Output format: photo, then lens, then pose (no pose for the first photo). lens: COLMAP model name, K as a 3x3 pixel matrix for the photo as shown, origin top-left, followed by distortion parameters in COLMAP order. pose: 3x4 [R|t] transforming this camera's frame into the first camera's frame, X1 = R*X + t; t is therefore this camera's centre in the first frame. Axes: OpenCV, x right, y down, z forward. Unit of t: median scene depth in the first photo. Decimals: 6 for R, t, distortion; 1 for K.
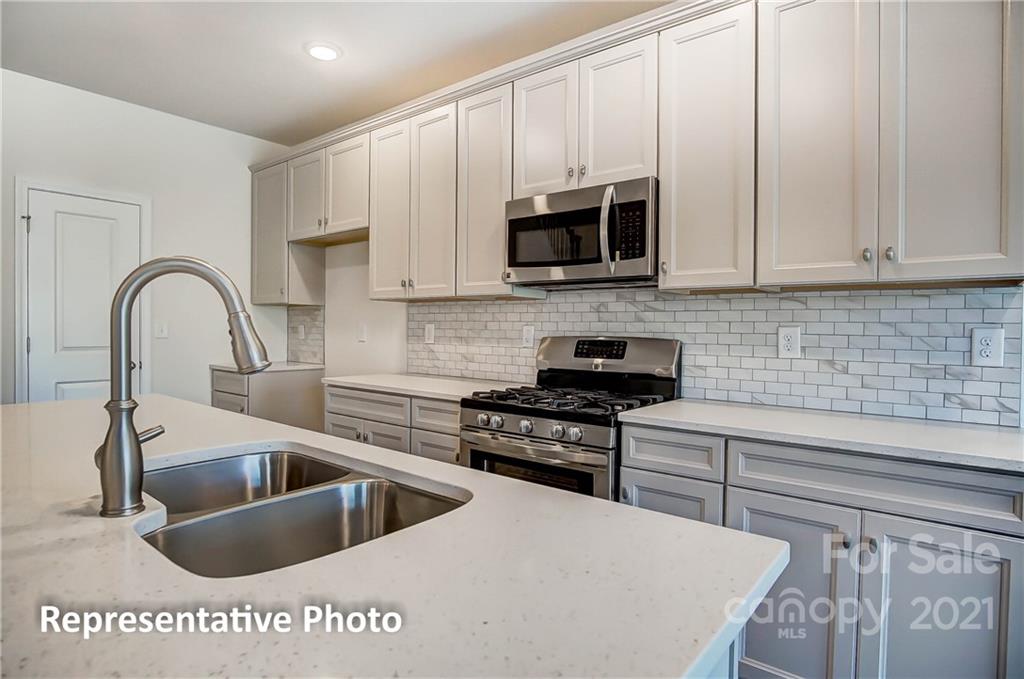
lens RADIAL K [[550.8, 0, 512.5], [0, 550.8, 337.7], [0, 0, 1]] dist [-0.031965, 0.007320]
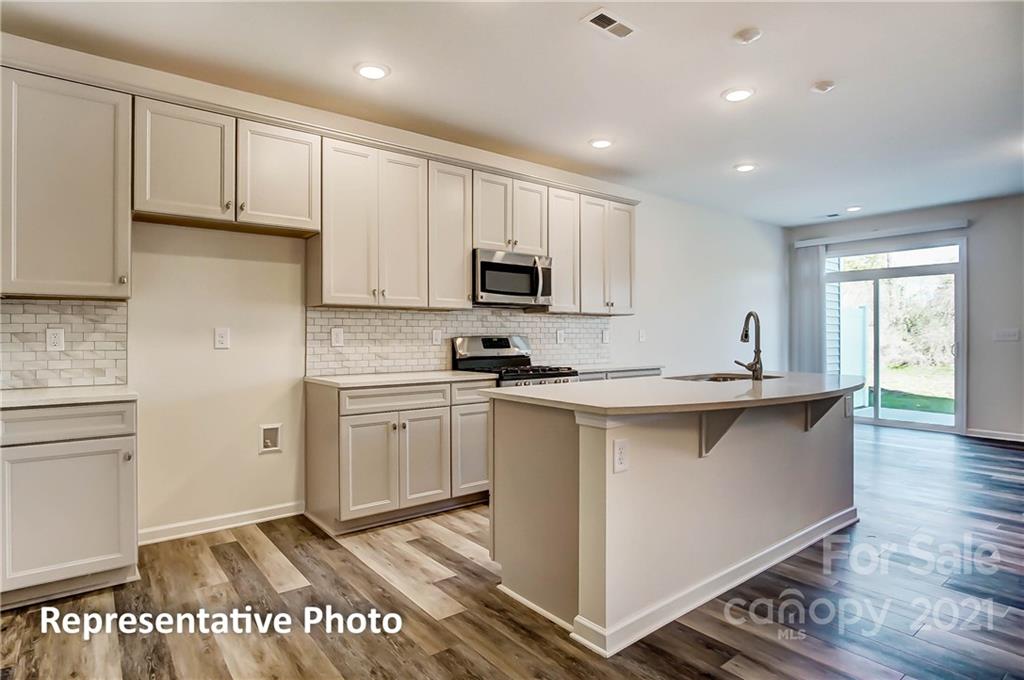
lens RADIAL K [[550.8, 0, 510.7], [0, 550.8, 337.5], [0, 0, 1]] dist [-0.031965, 0.007320]
pose [[0.220689, -0.014034, 0.975243, -1.539438], [0.023295, 0.999687, 0.009114, -0.011665], [-0.975066, 0.020707, 0.220947, 0.590317]]
